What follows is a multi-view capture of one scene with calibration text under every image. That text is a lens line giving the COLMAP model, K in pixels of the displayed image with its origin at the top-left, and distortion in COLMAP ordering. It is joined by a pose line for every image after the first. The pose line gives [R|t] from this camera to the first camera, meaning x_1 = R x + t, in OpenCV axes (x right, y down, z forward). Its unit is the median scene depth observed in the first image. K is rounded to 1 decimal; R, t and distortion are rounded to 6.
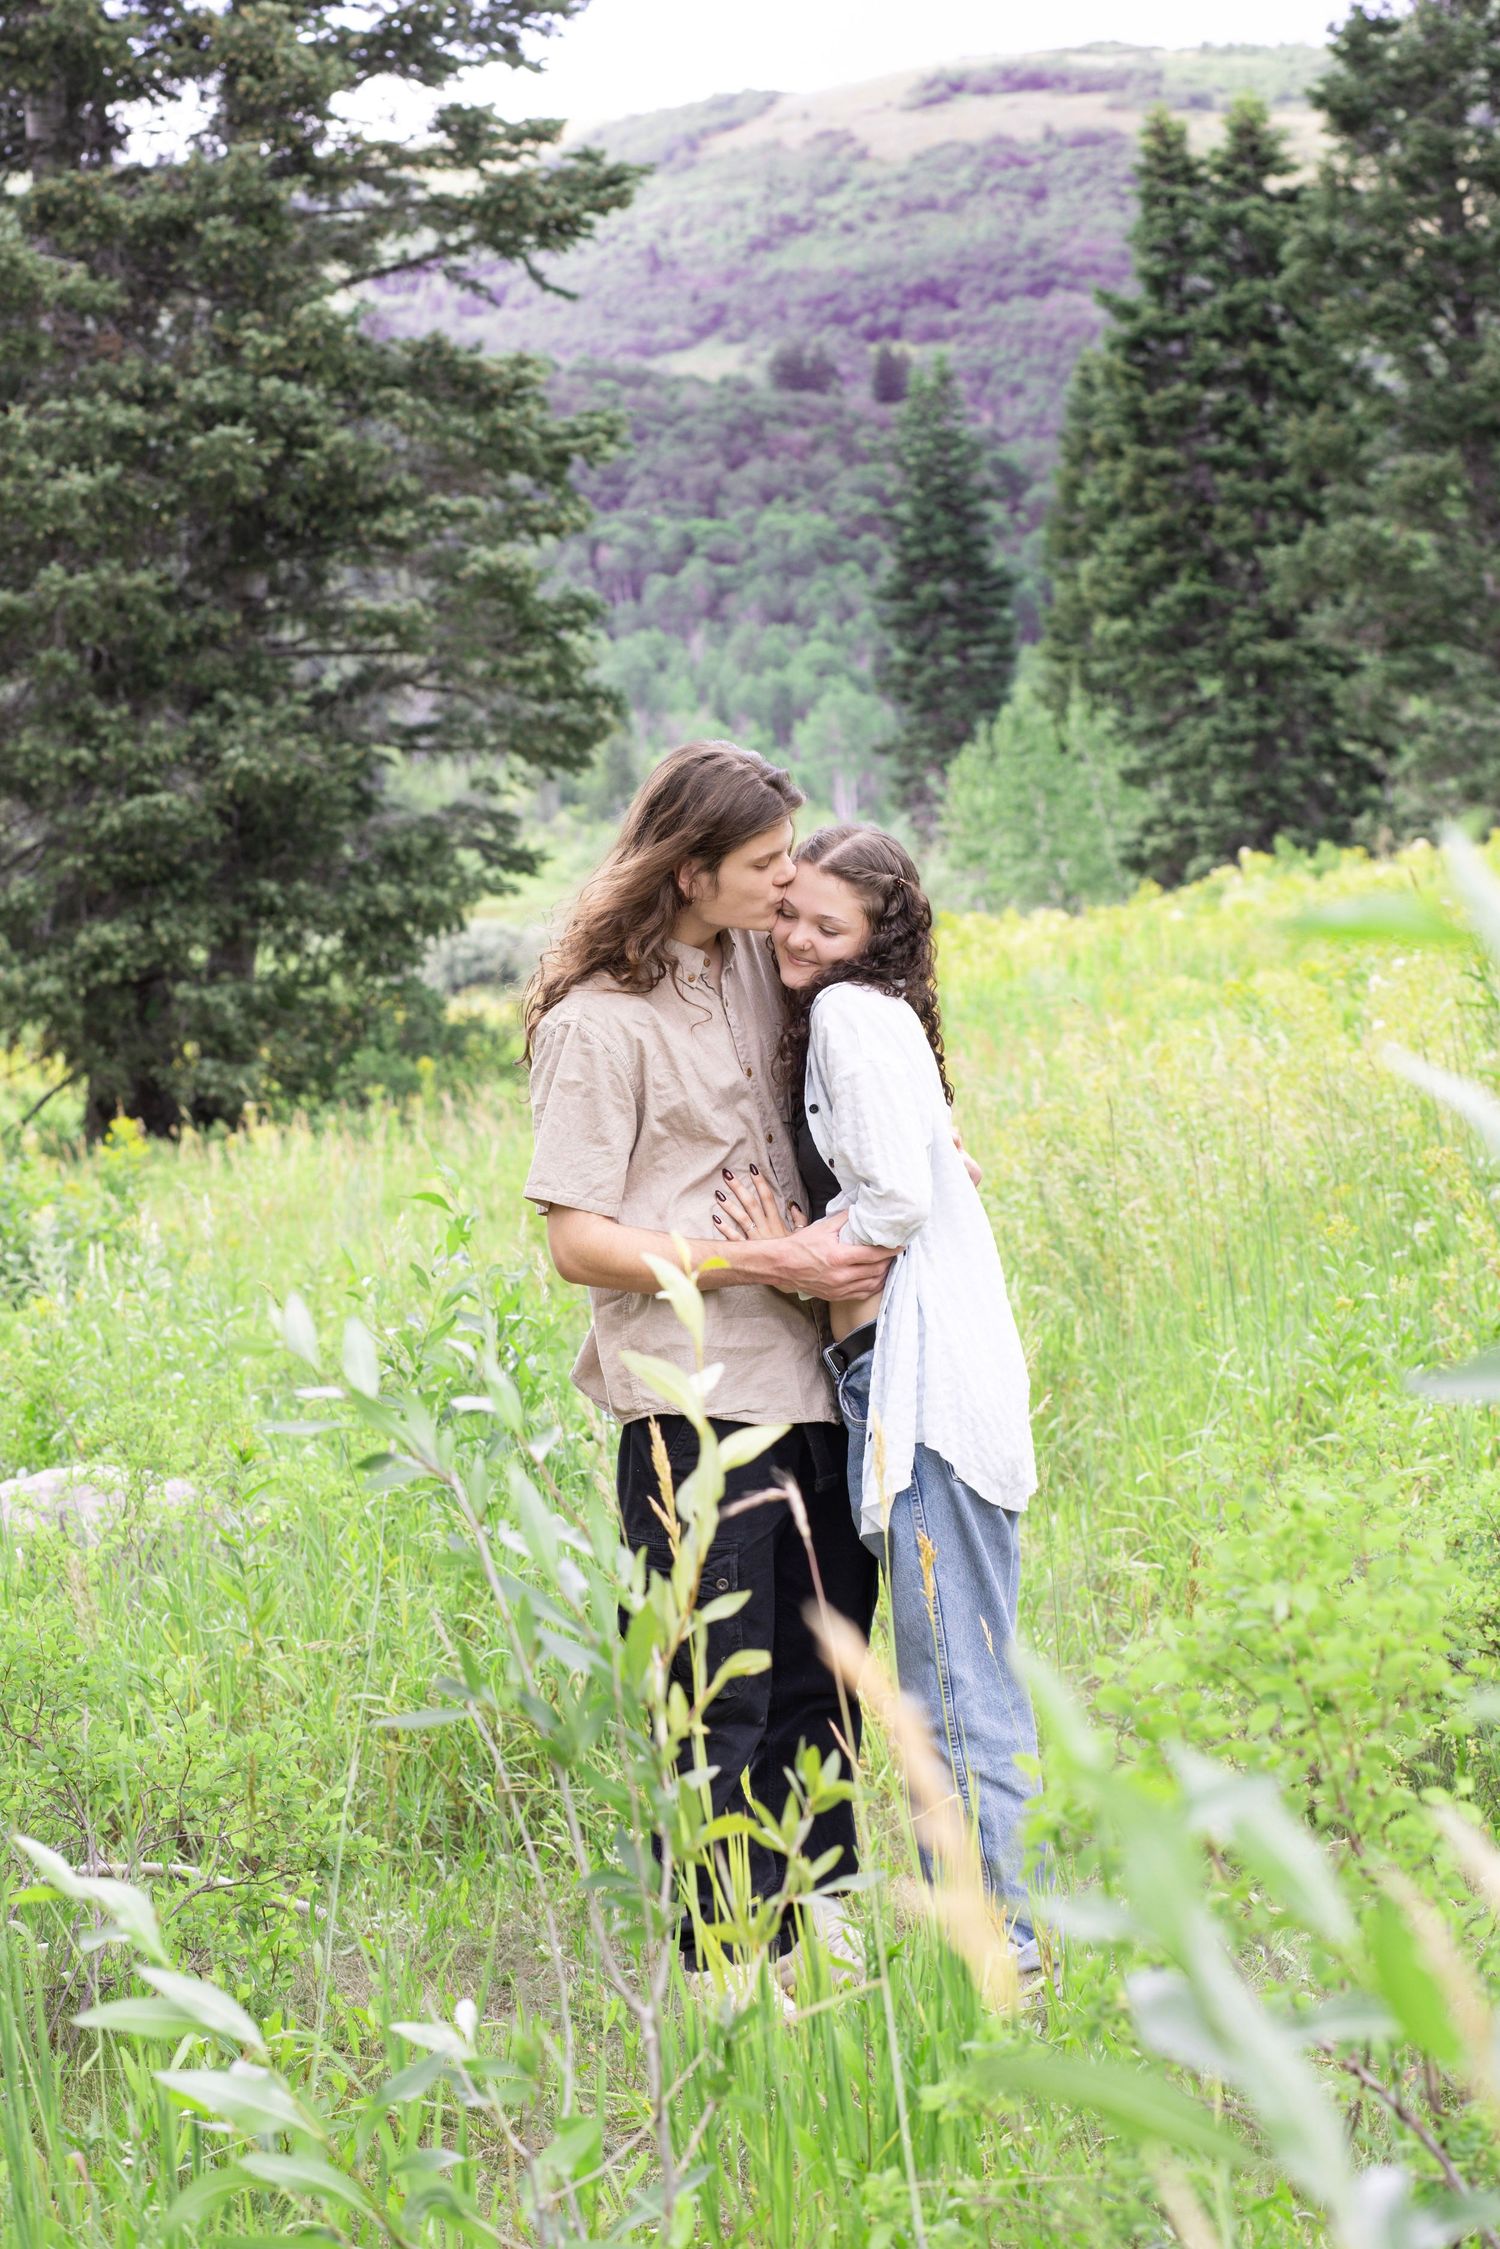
lens RADIAL K [[5432.5, 0, 750.0], [0, 5432.5, 1124.5], [0, 0, 1]] dist [-0.065895, -0.852496]
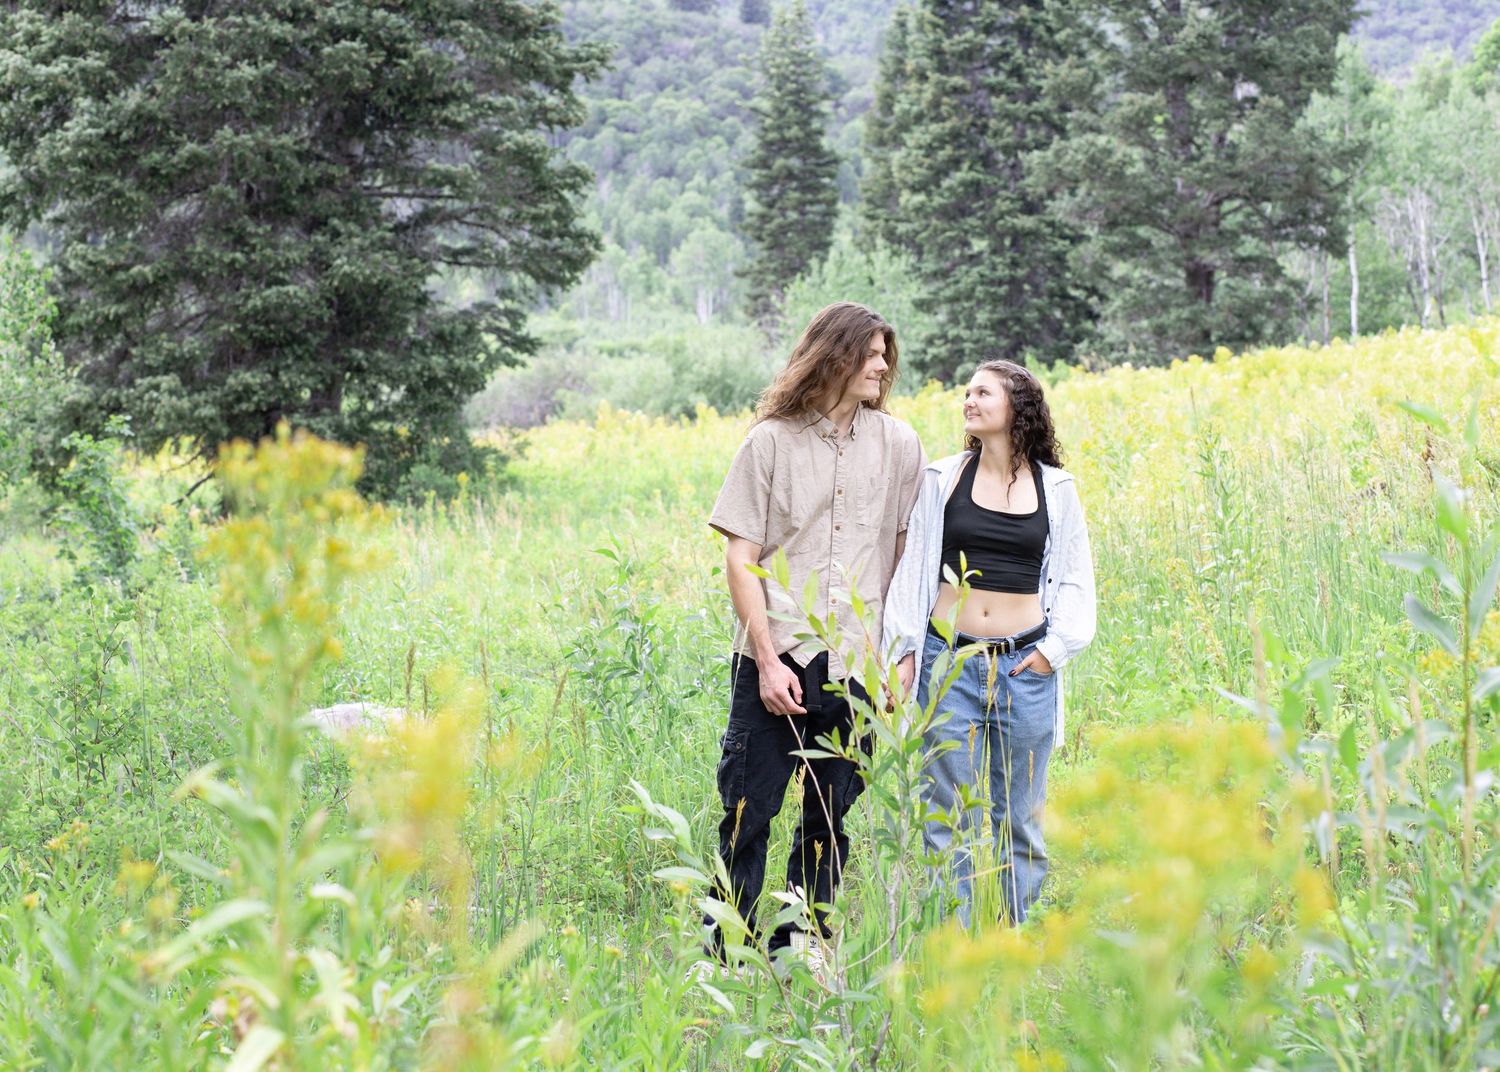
lens RADIAL K [[4470.3, 0, 750.0], [0, 4470.3, 536.0], [0, 0, 1]] dist [-0.055579, 0.008941]
pose [[0.997007, 0.054180, 0.055148, -0.037953], [-0.053982, 0.998529, -0.005074, 0.005333], [-0.055342, 0.002082, 0.998465, -0.179994]]
